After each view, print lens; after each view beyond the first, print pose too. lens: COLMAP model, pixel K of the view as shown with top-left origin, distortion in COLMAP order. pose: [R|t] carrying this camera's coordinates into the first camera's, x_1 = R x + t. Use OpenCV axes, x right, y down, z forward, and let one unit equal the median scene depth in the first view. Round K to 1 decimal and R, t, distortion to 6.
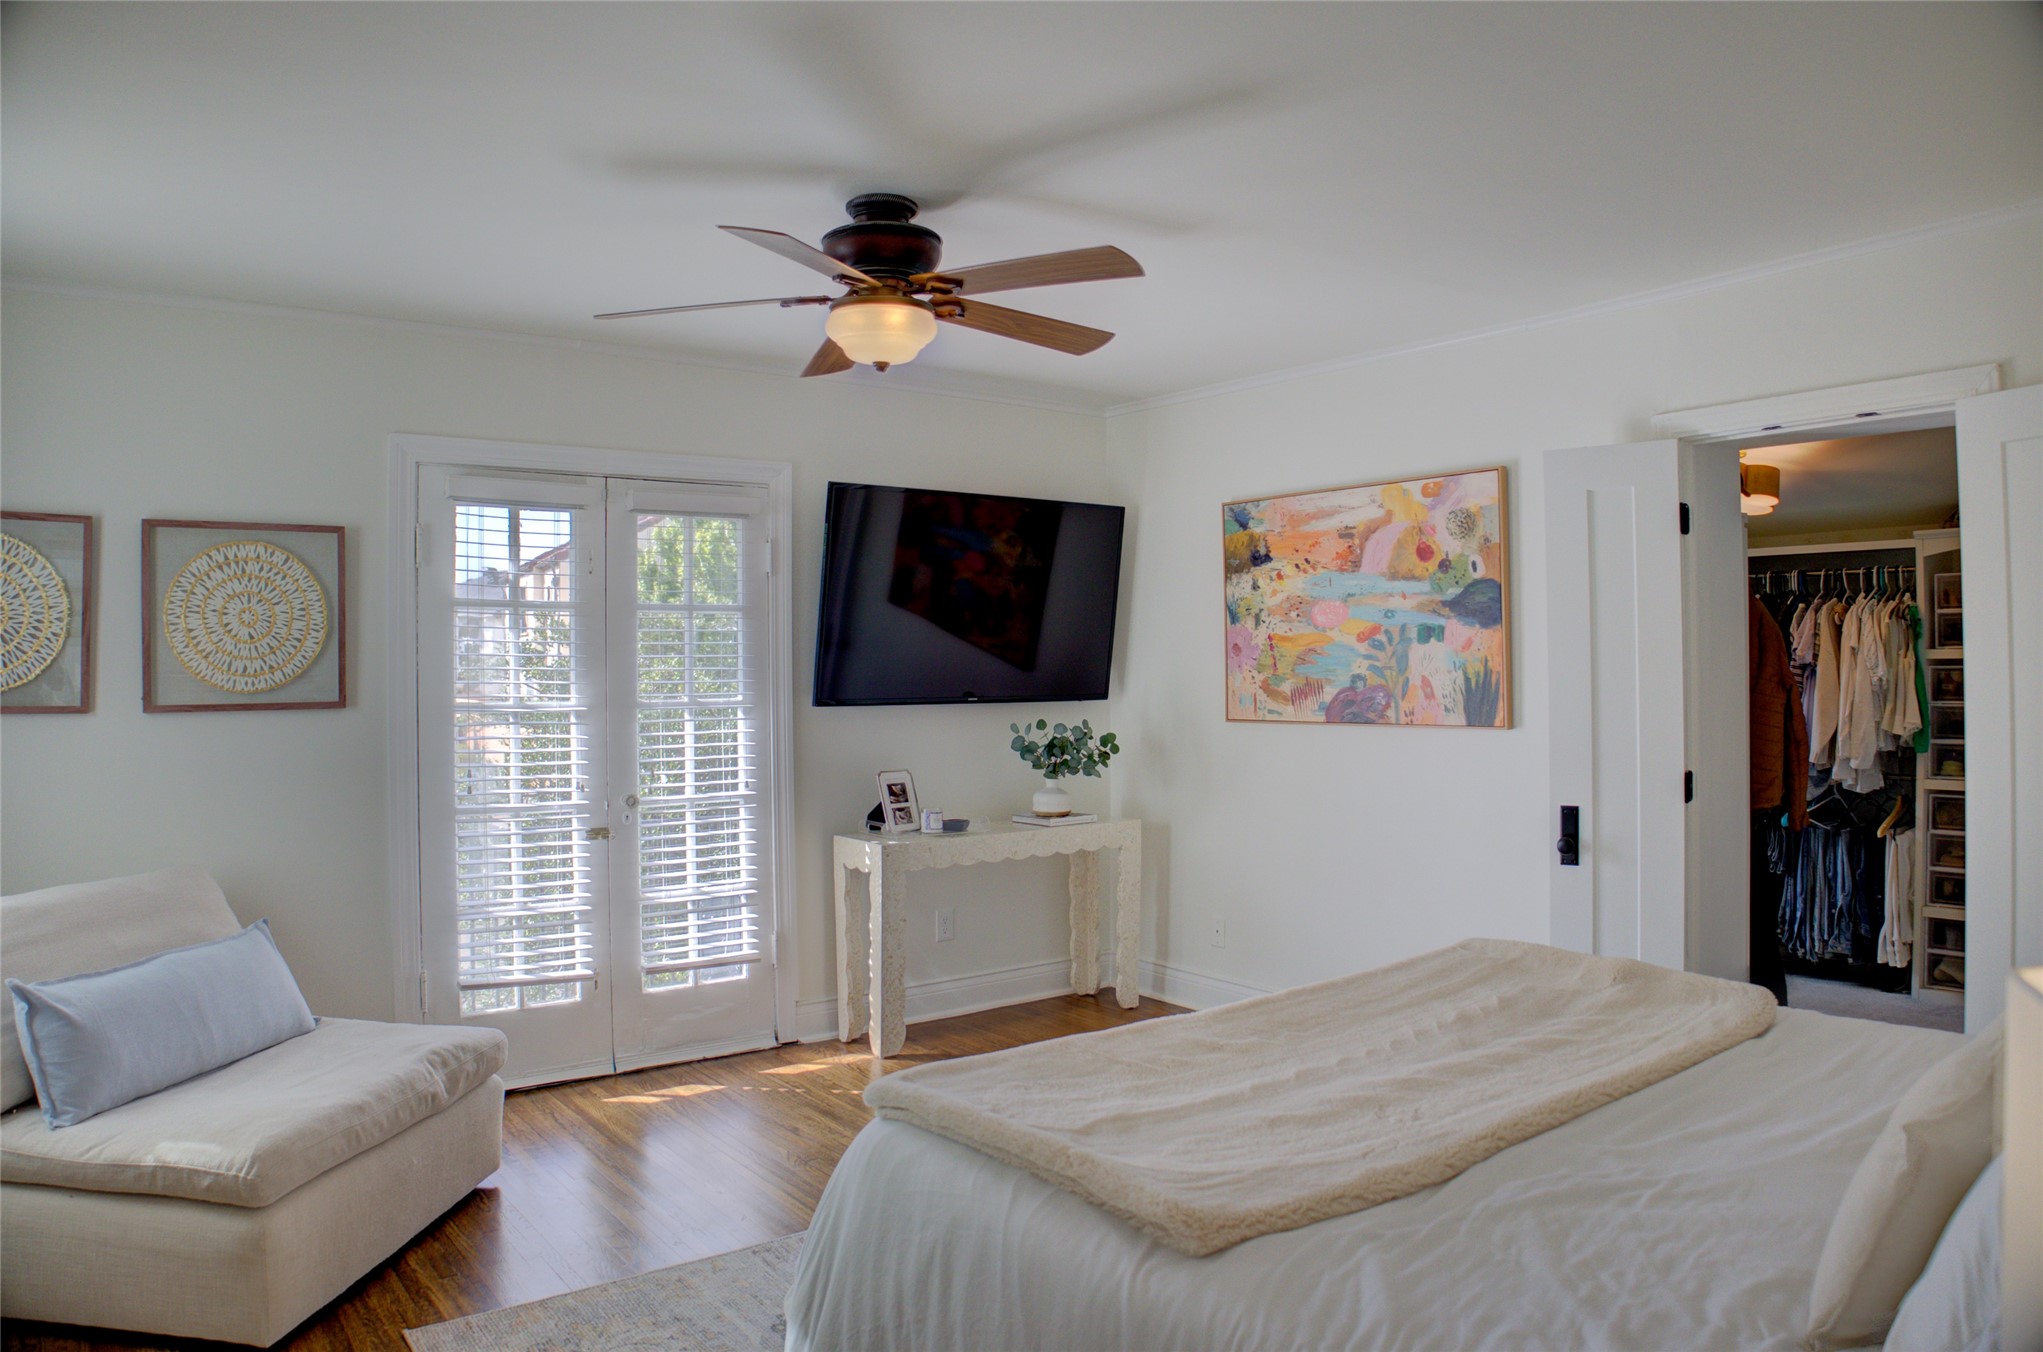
lens RADIAL K [[1380.9, 0, 1014.2], [0, 1380.9, 676.4], [0, 0, 1]] dist [-0.213024, 0.196763]
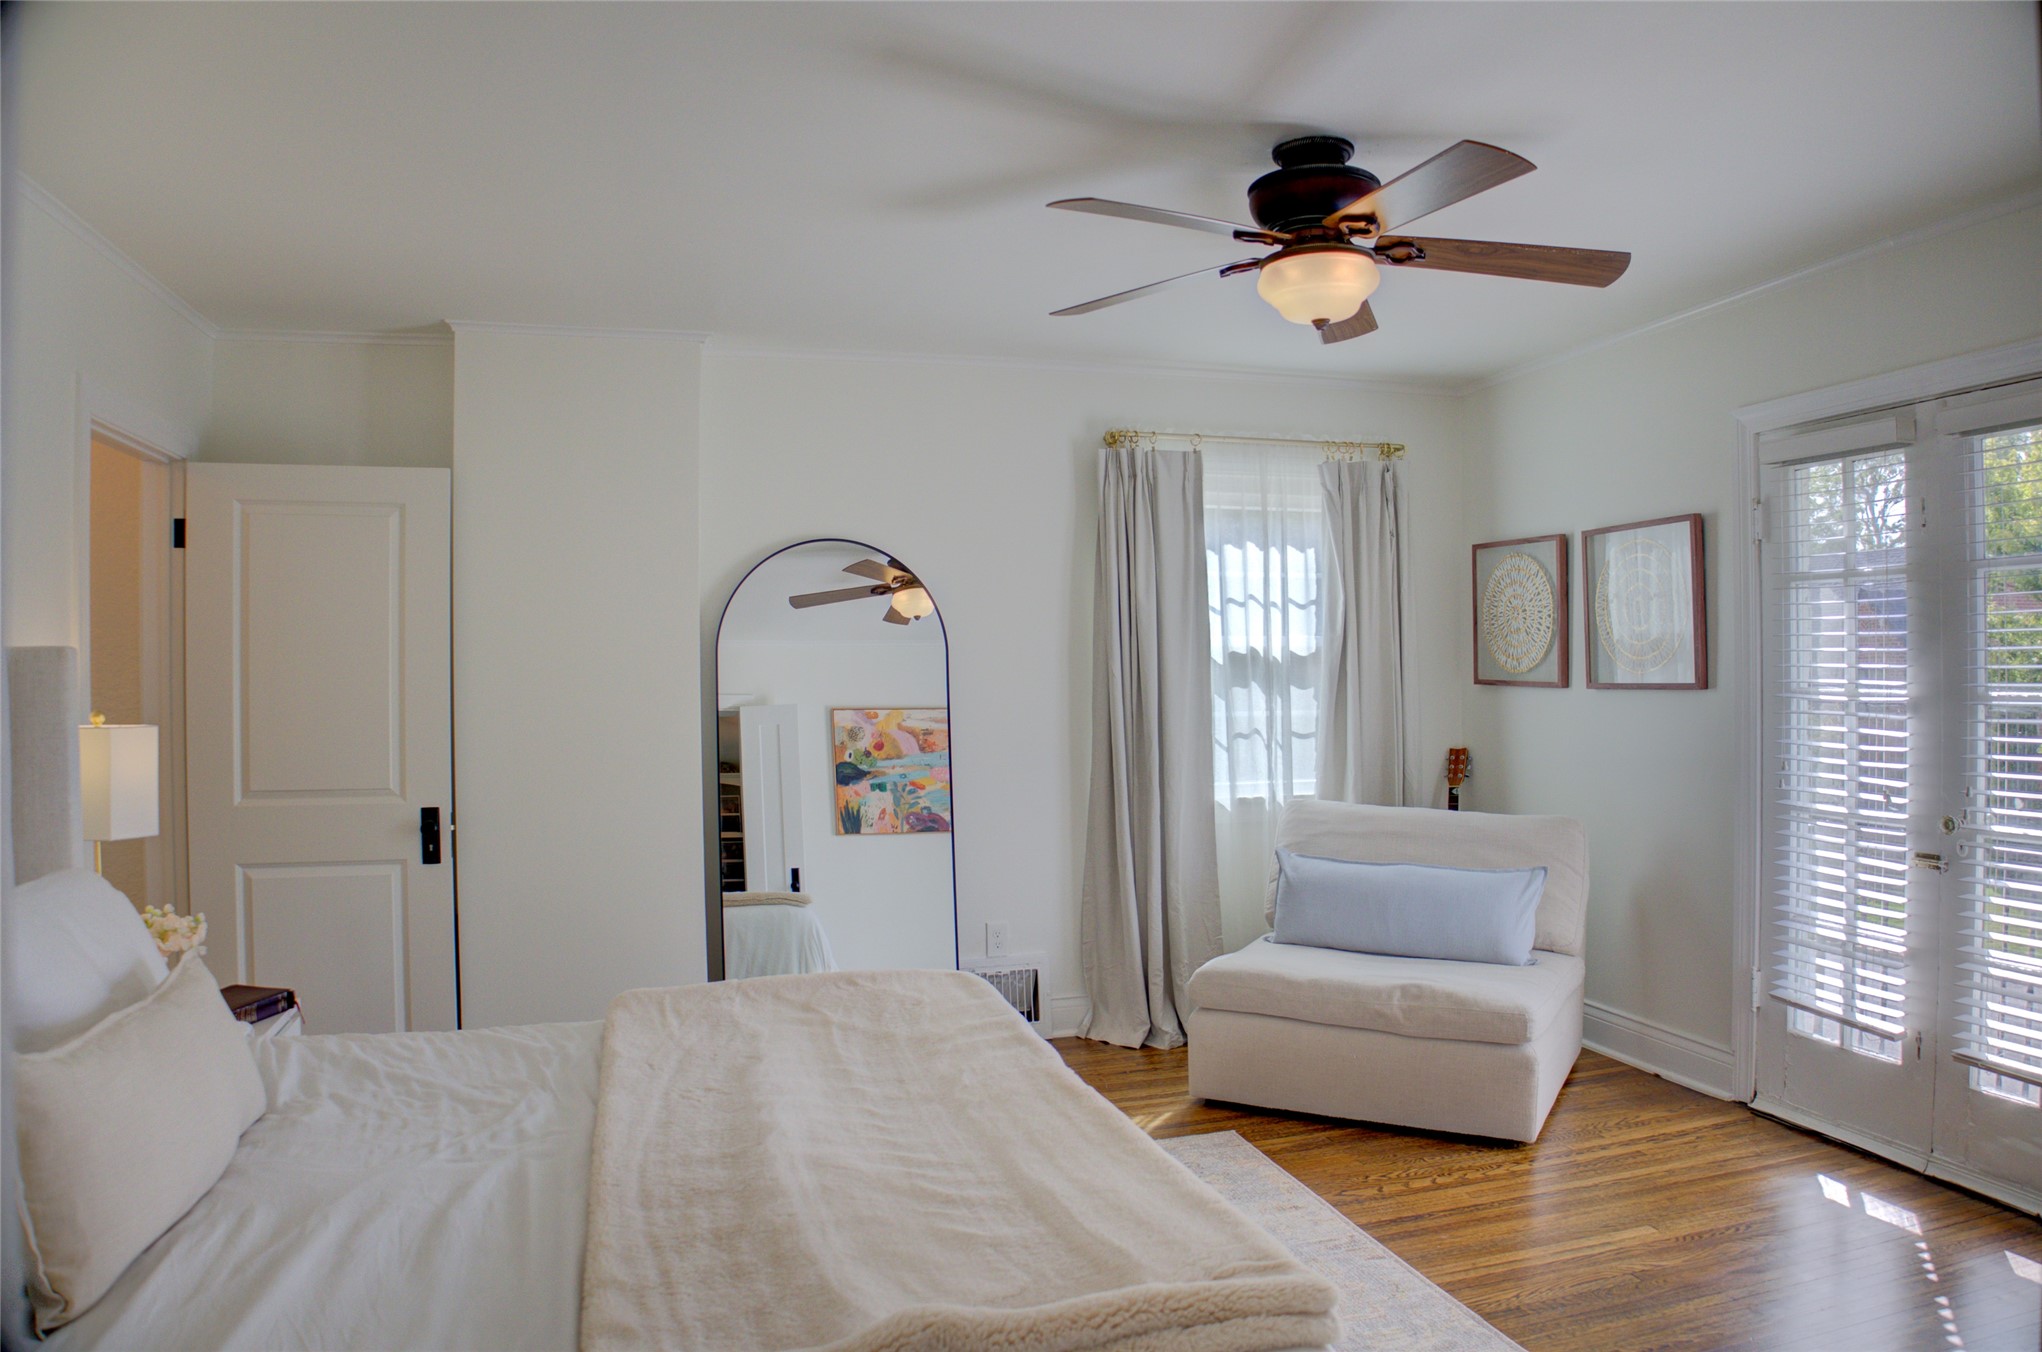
lens RADIAL K [[1378.9, 0, 1021.0], [0, 1378.9, 676.0], [0, 0, 1]] dist [-0.115953, 0.023416]
pose [[-0.368969, 0.020916, -0.929206, 0.615974], [0.018723, 0.999711, 0.015068, -0.011850], [0.929253, -0.011838, -0.369255, 0.841466]]
